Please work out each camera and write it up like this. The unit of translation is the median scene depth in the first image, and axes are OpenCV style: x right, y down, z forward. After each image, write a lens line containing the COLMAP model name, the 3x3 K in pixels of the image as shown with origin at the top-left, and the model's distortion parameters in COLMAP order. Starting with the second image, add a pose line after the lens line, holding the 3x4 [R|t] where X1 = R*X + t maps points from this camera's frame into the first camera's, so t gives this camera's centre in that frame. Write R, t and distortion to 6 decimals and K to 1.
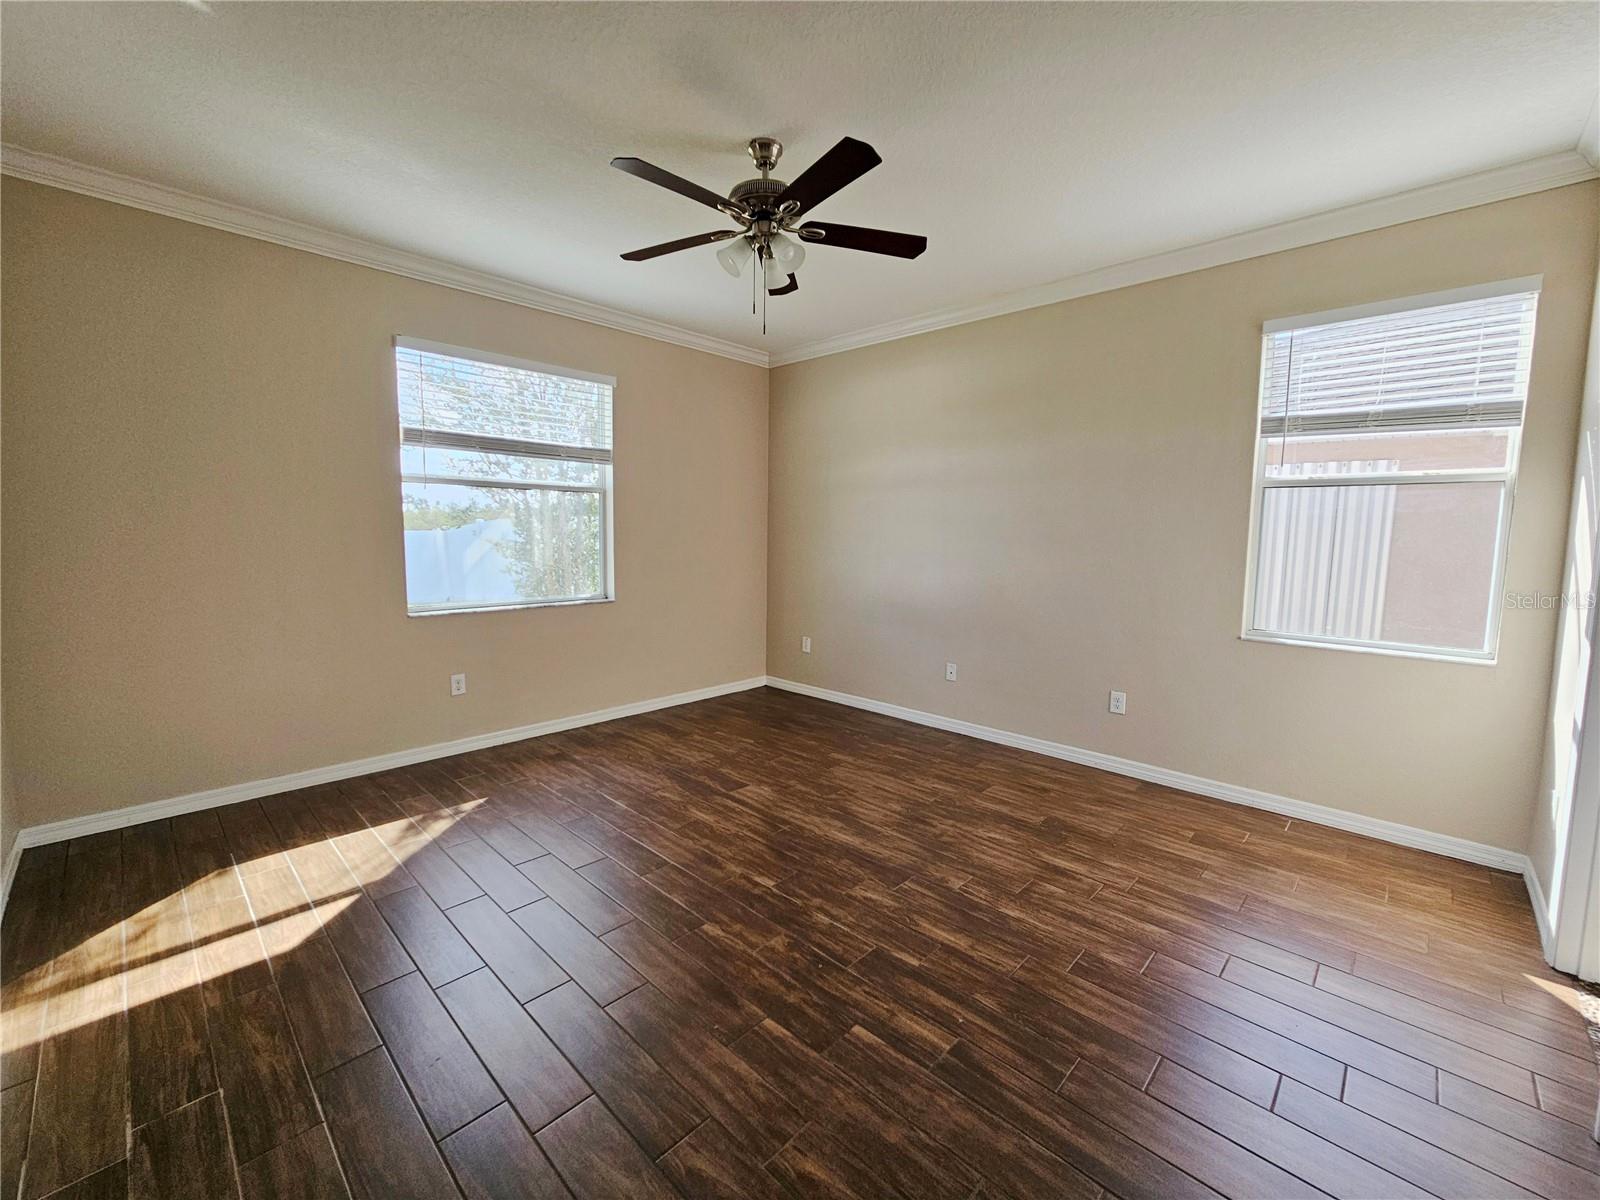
lens RADIAL K [[656.3, 0, 800.3], [0, 656.3, 595.8], [0, 0, 1]] dist [-0.003327, 0.001124]
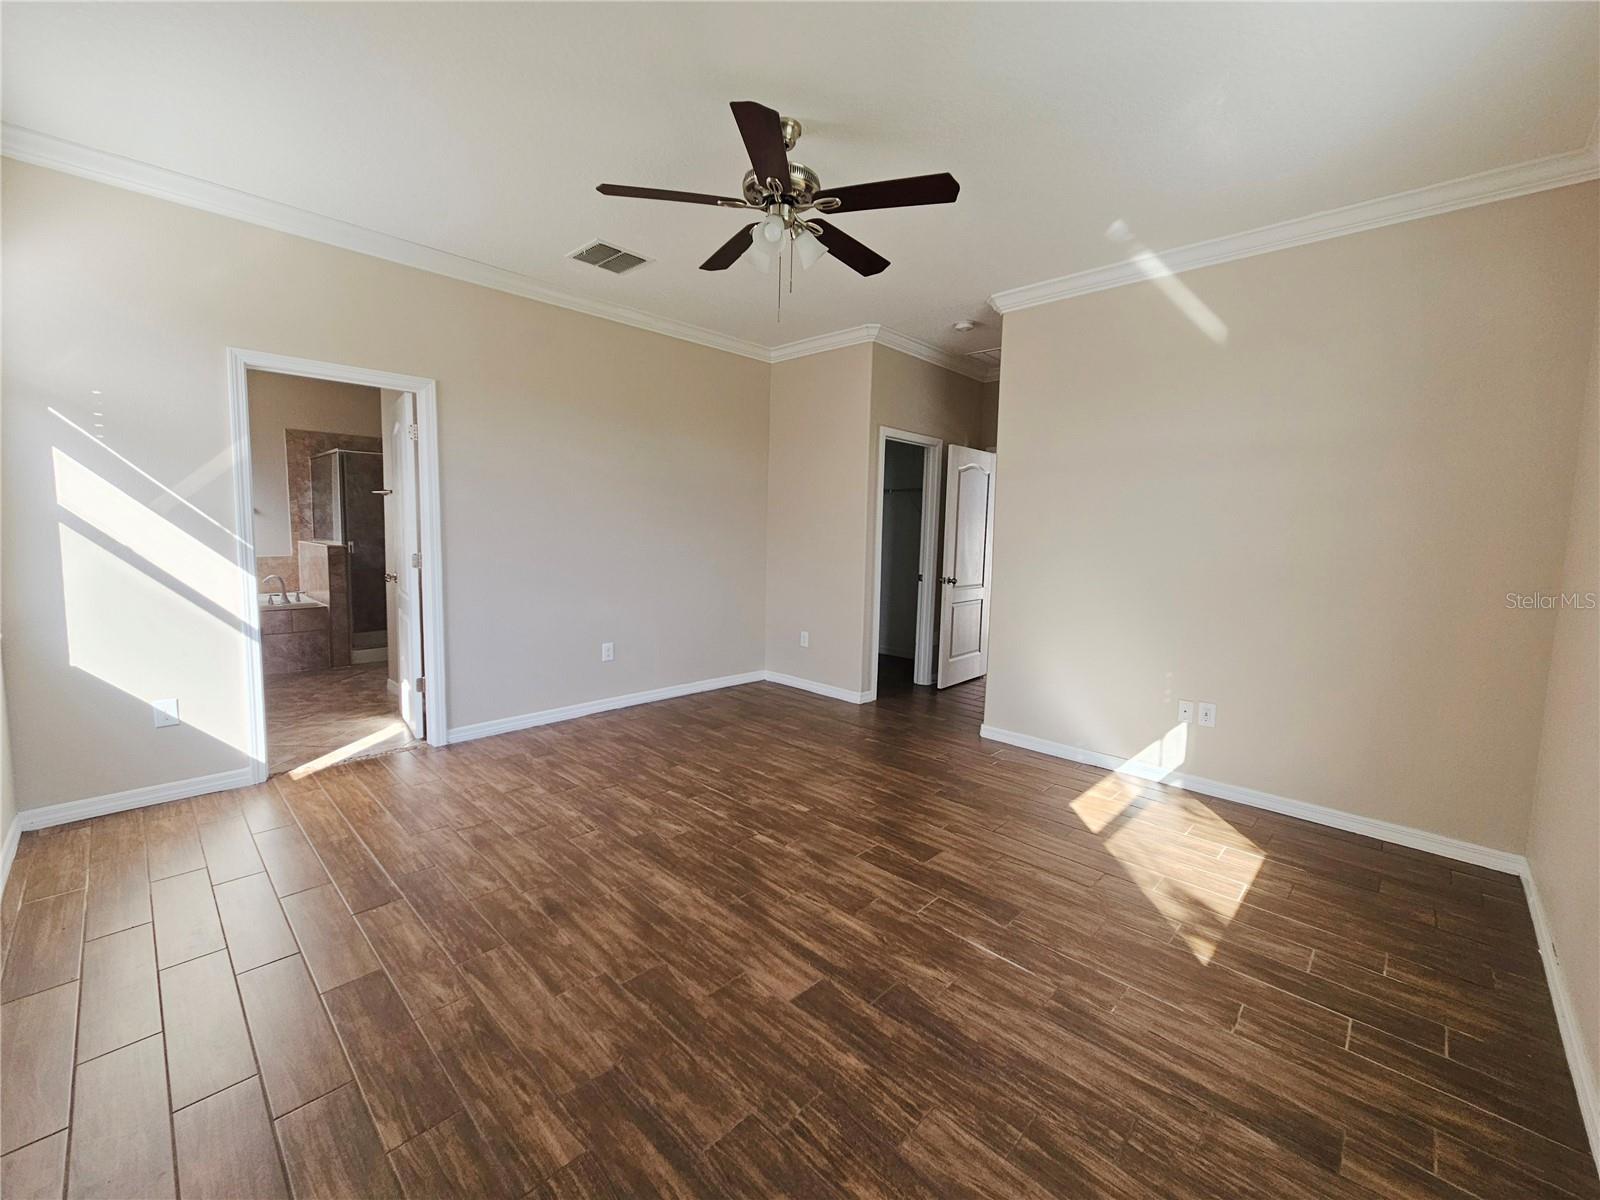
lens RADIAL K [[656.3, 0, 799.9], [0, 656.3, 595.3], [0, 0, 1]] dist [-0.003327, 0.001124]
pose [[-0.999351, -0.035971, -0.001915, -0.083803], [-0.035616, 0.978748, 0.201949, -0.166351], [-0.005390, 0.201886, -0.979394, 1.704283]]
